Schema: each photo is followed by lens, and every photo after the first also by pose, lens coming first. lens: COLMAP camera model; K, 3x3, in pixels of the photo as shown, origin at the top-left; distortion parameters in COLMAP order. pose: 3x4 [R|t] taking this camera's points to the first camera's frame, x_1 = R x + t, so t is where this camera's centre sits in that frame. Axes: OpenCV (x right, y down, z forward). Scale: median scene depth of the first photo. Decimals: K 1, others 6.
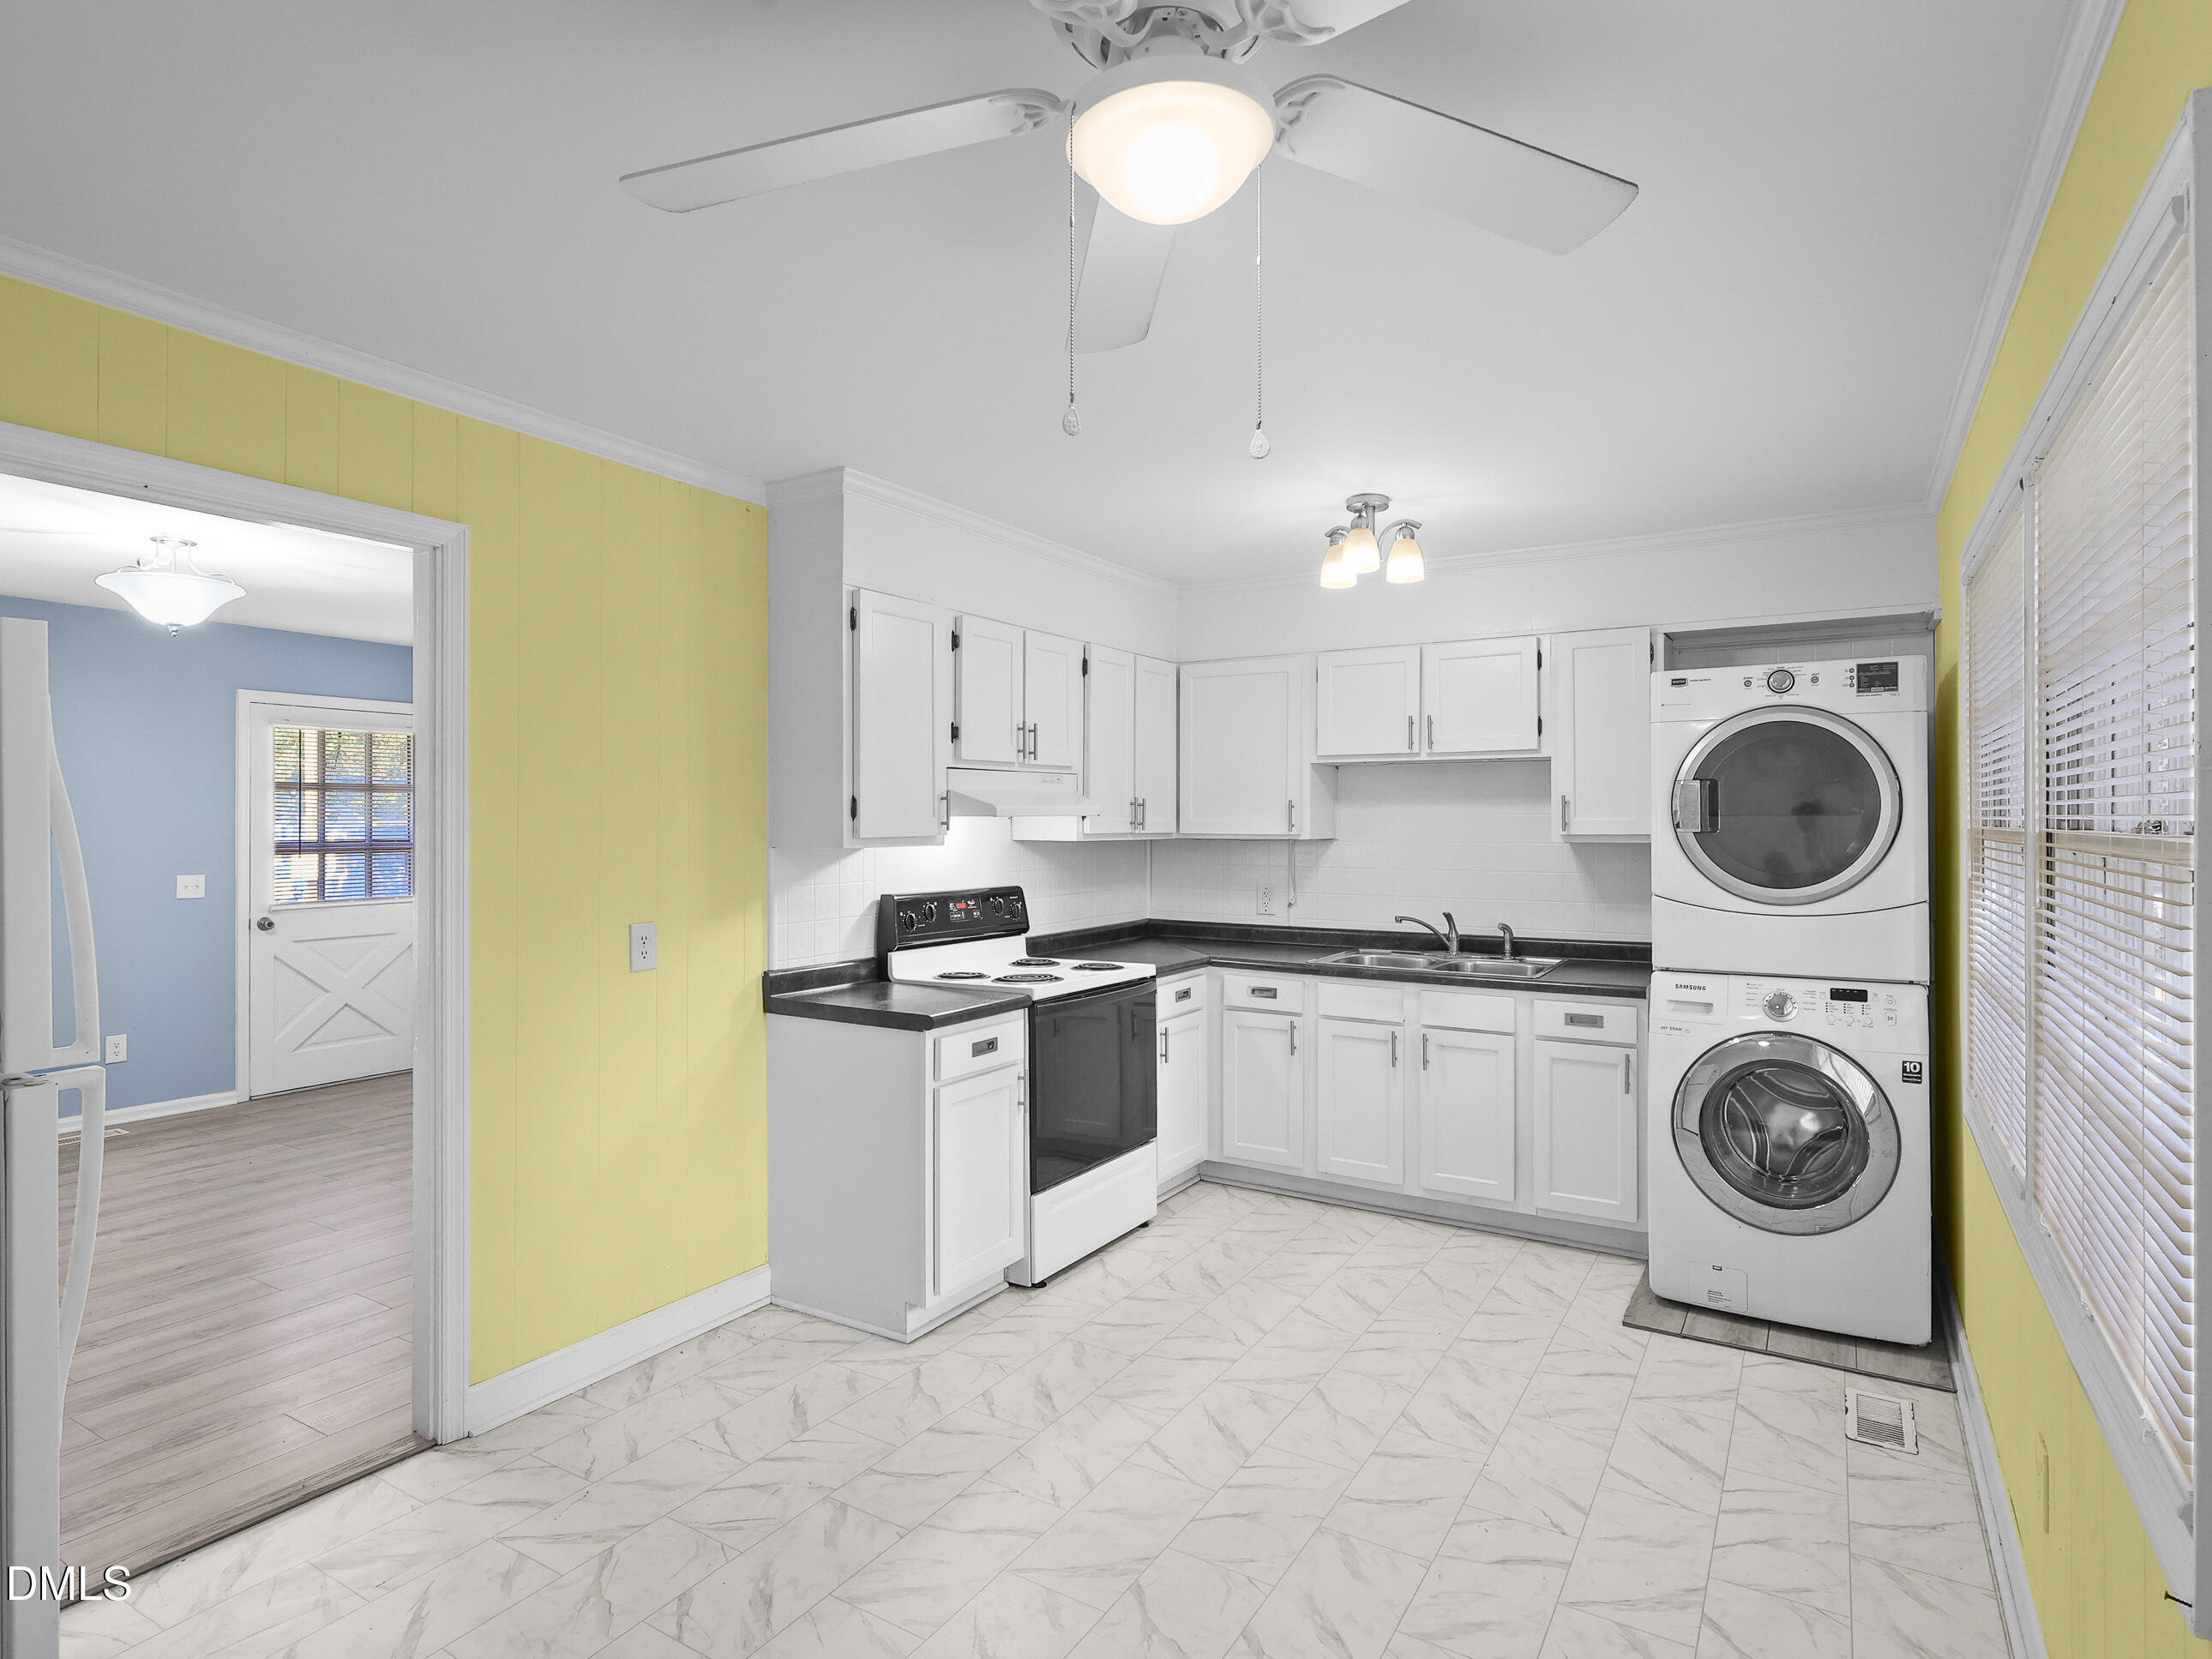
lens RADIAL K [[1176.5, 0, 1108.7], [0, 1176.5, 817.6], [0, 0, 1]] dist [-0.003063, 0.002355]
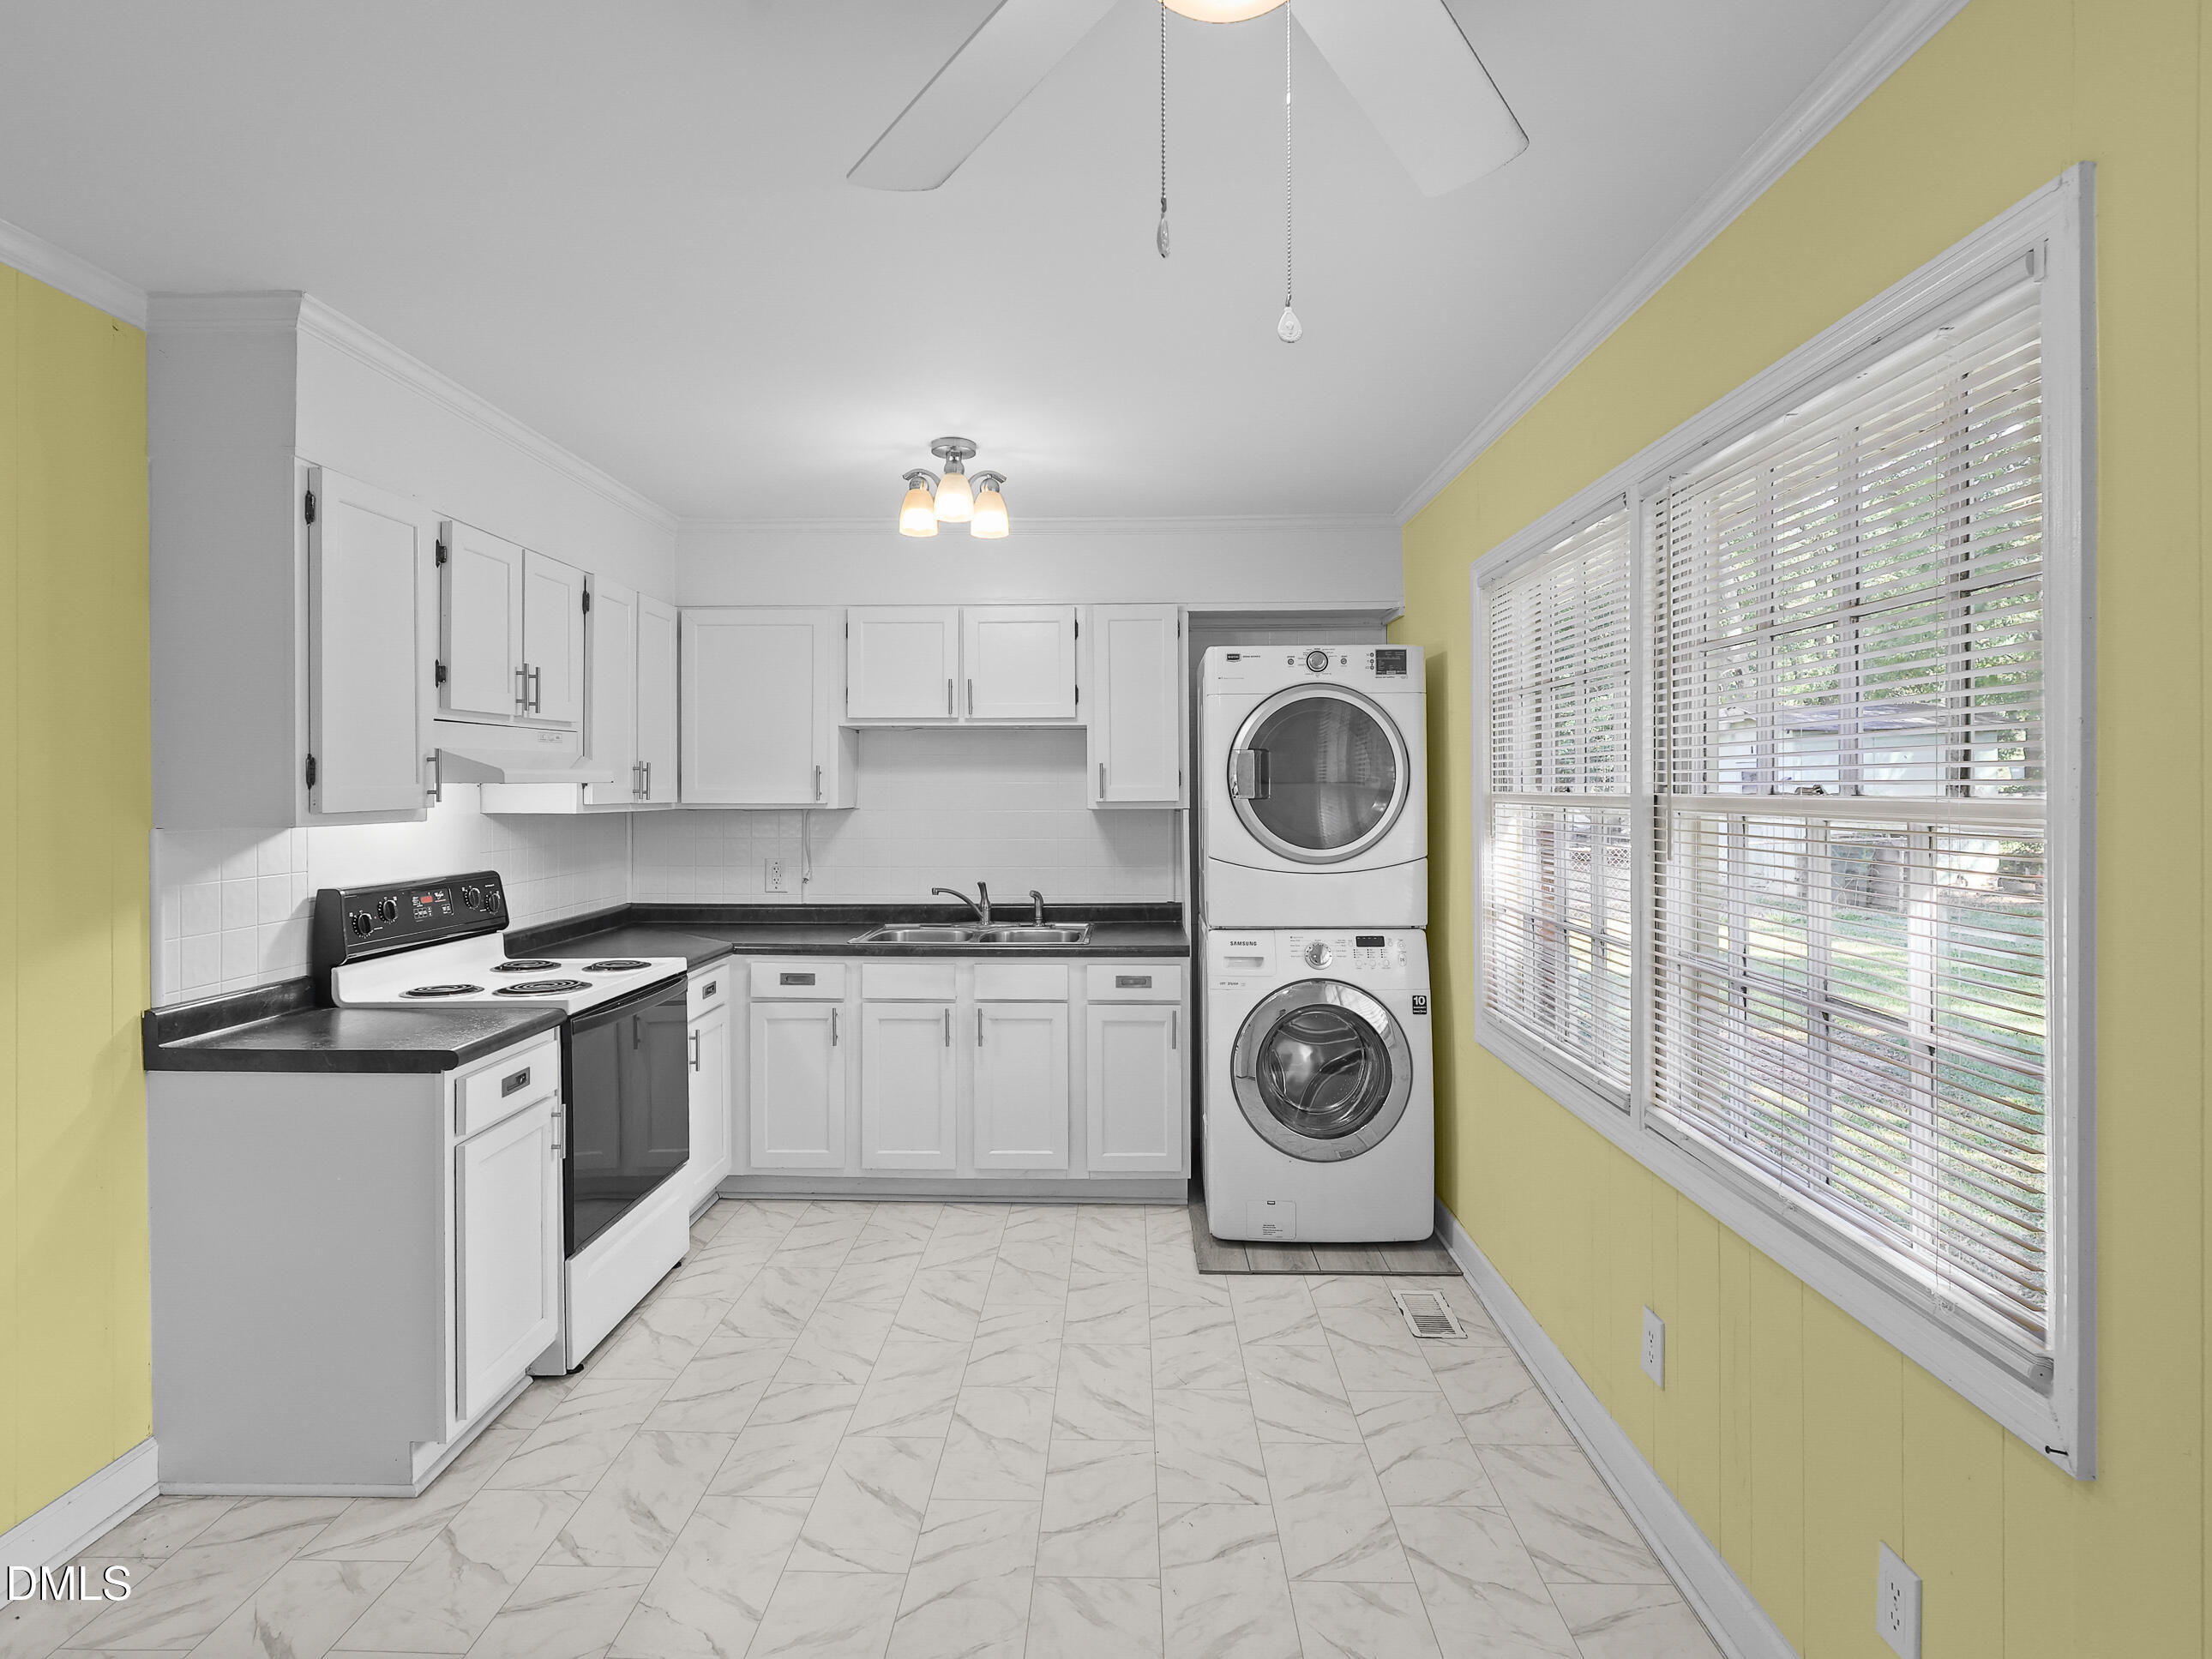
lens RADIAL K [[1176.5, 0, 1089.7], [0, 1176.5, 787.2], [0, 0, 1]] dist [-0.003063, 0.002355]
pose [[0.870658, -0.001249, 0.491888, -0.149112], [0.000714, 0.999999, 0.001274, 0.000886], [-0.491889, -0.000758, 0.870658, 0.135369]]
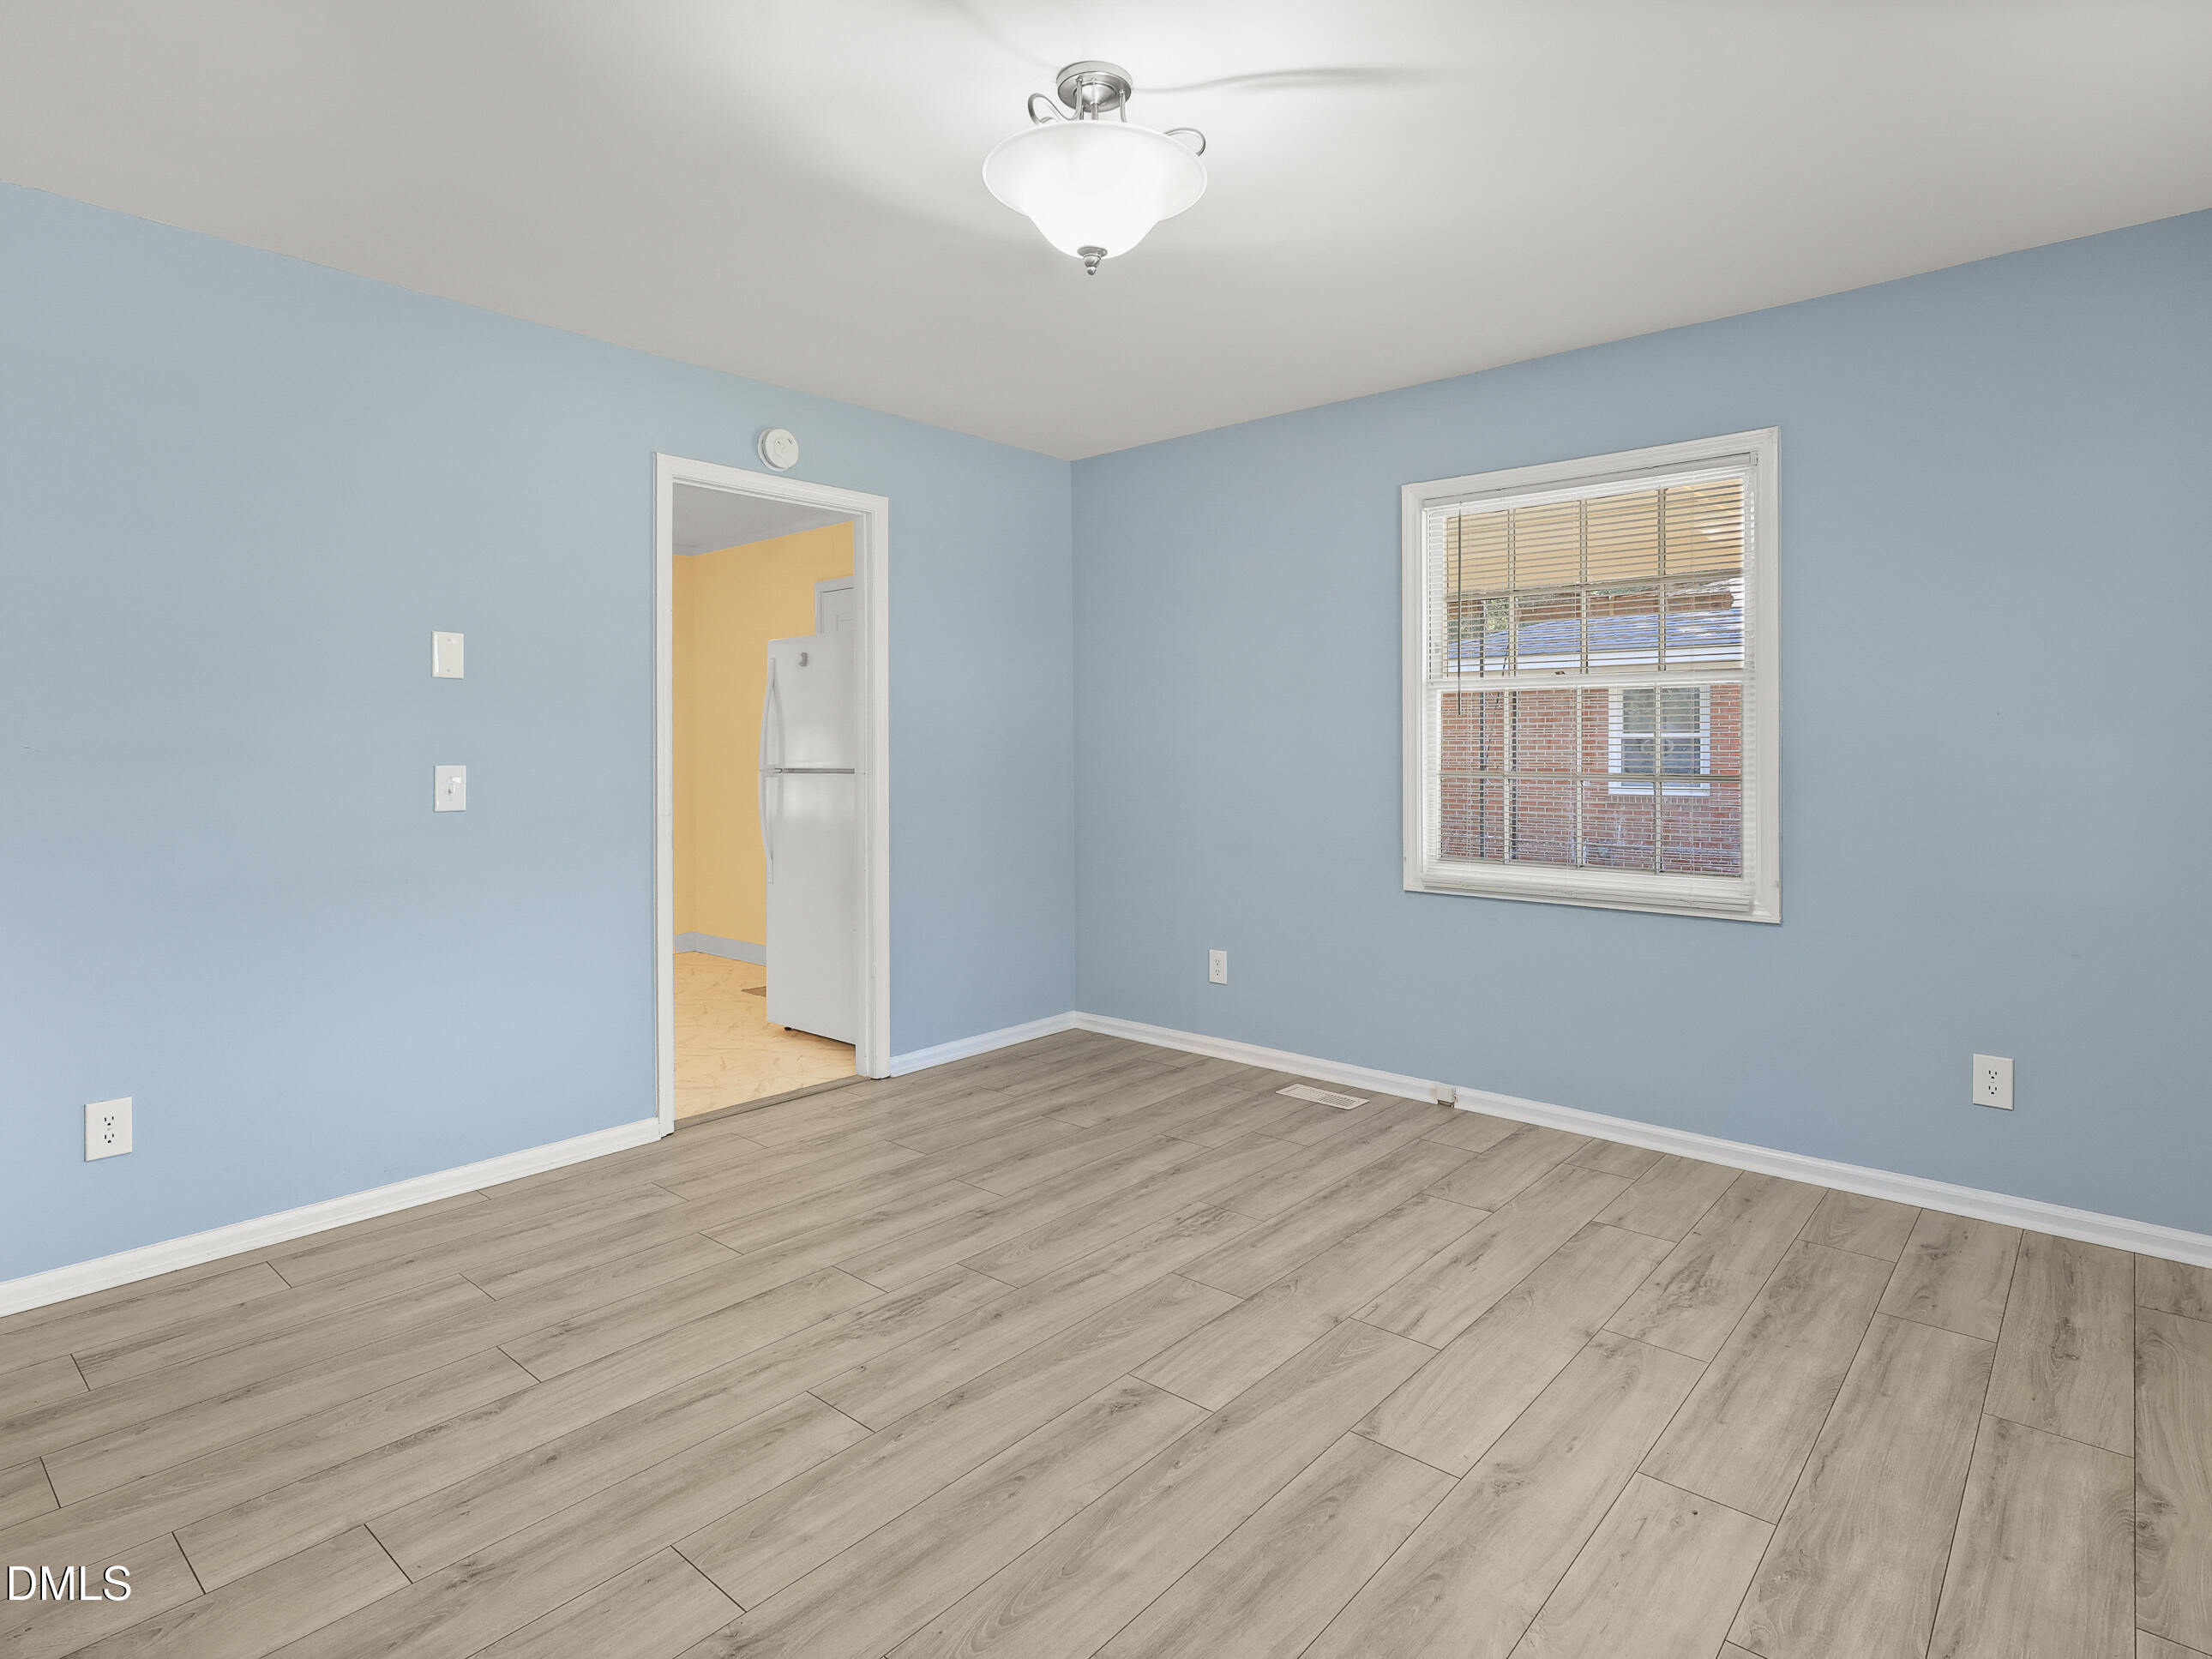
lens RADIAL K [[1176.5, 0, 1110.5], [0, 1176.5, 822.2], [0, 0, 1]] dist [-0.003063, 0.002355]
pose [[-0.984610, -0.006303, 0.174652, -1.780590], [0.003568, 0.998416, 0.056148, 0.121740], [-0.174730, 0.055907, -0.983028, 2.990948]]
